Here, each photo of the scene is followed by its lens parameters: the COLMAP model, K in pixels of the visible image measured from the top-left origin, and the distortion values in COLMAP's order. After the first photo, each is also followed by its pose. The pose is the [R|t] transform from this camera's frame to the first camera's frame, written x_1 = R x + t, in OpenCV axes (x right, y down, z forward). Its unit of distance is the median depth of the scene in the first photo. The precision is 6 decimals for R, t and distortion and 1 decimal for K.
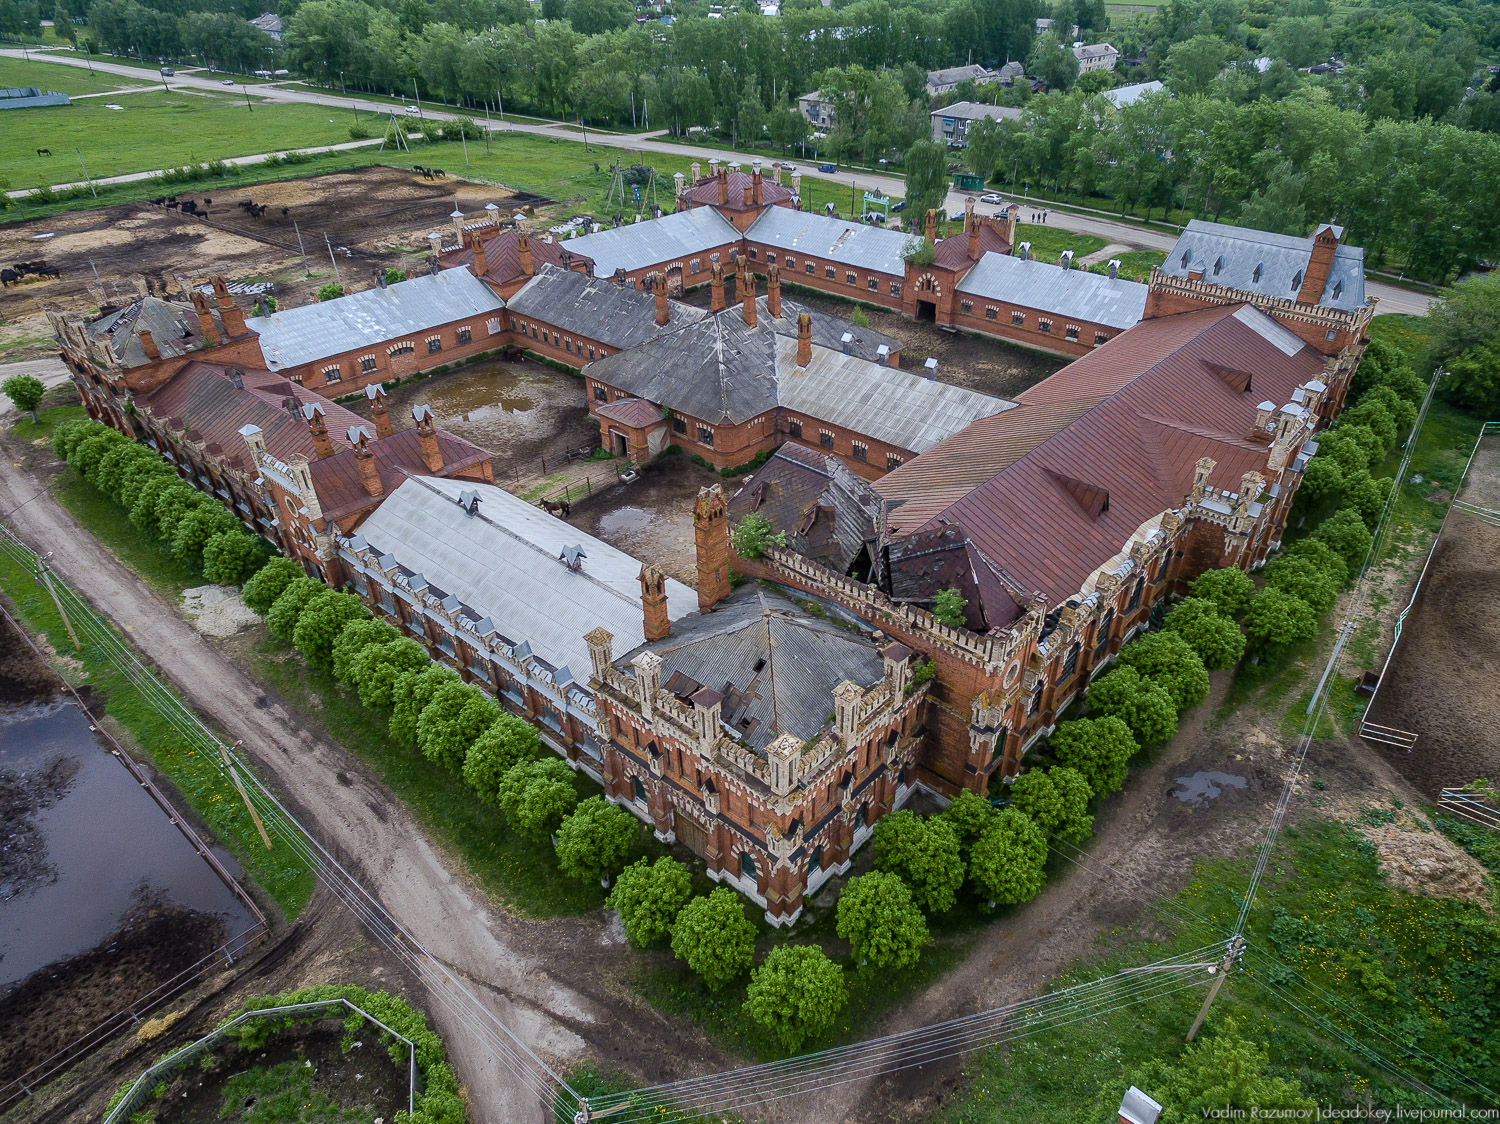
lens RADIAL K [[865.9, 0, 754.0], [0, 865.9, 560.6], [0, 0, 1]] dist [-0.004356, 0.000756]
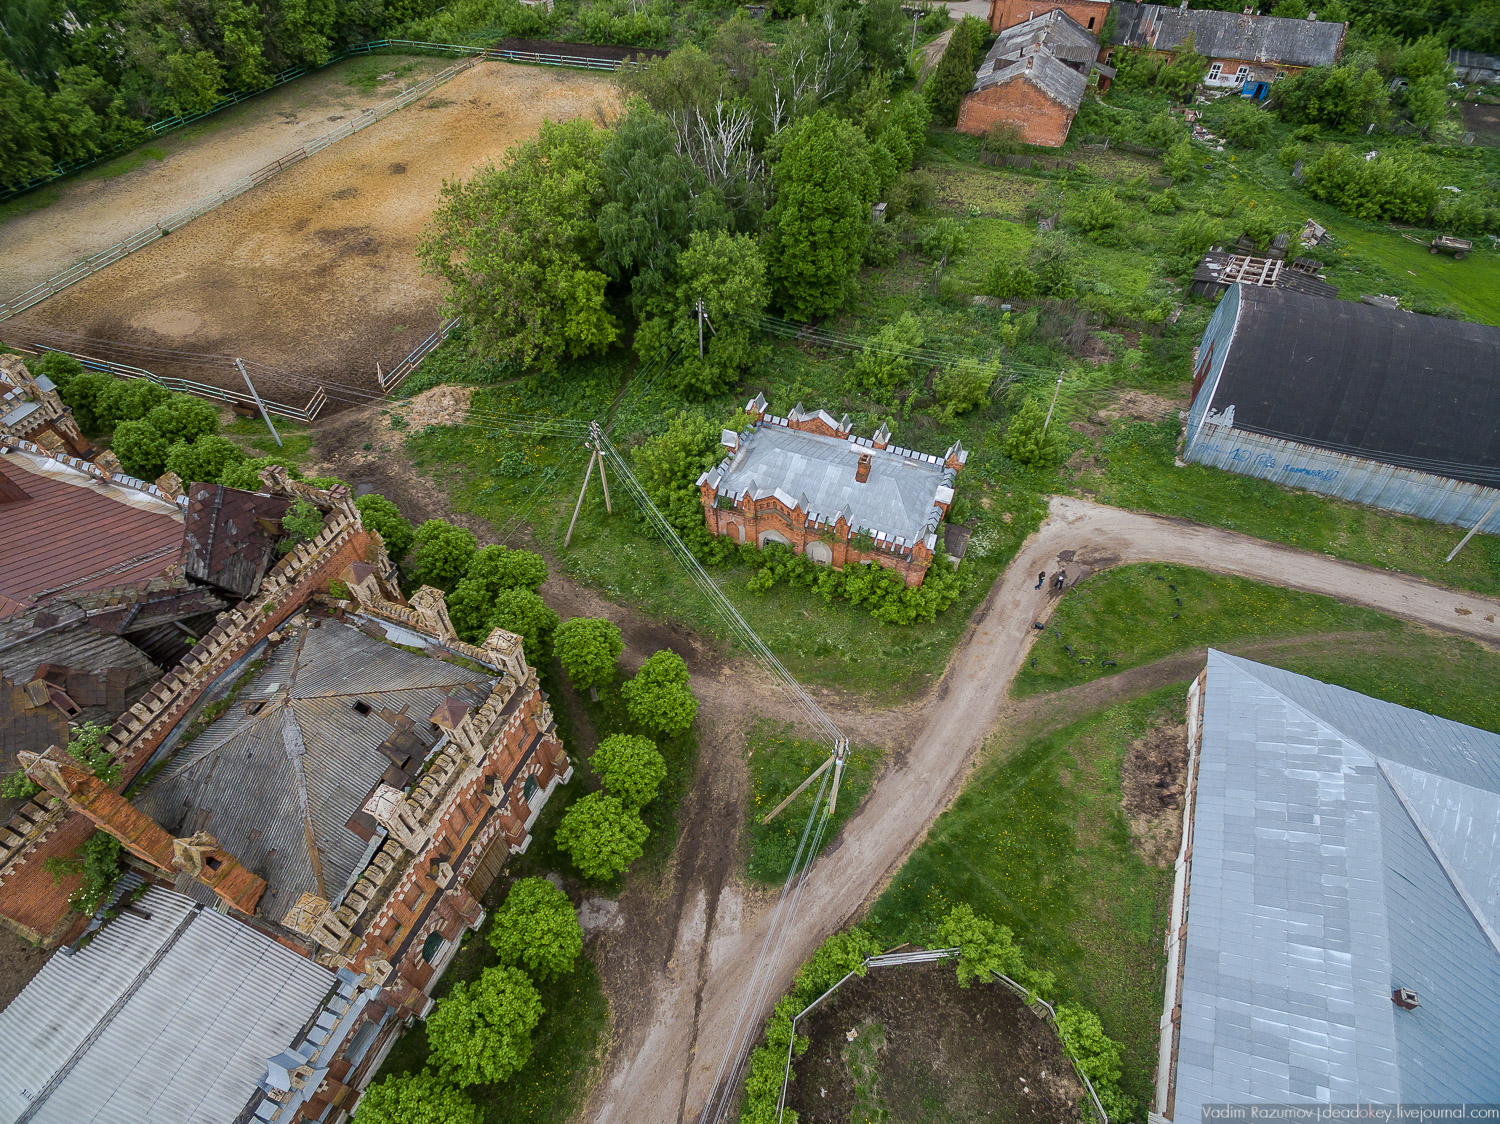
lens RADIAL K [[800.6, 0, 753.9], [0, 800.6, 565.4], [0, 0, 1]] dist [-0.005708, 0.000465]
pose [[-0.291520, -0.734517, 0.612782, -0.448942], [0.555649, 0.391418, 0.733516, -0.271835], [-0.778634, 0.554326, 0.294028, 0.385084]]
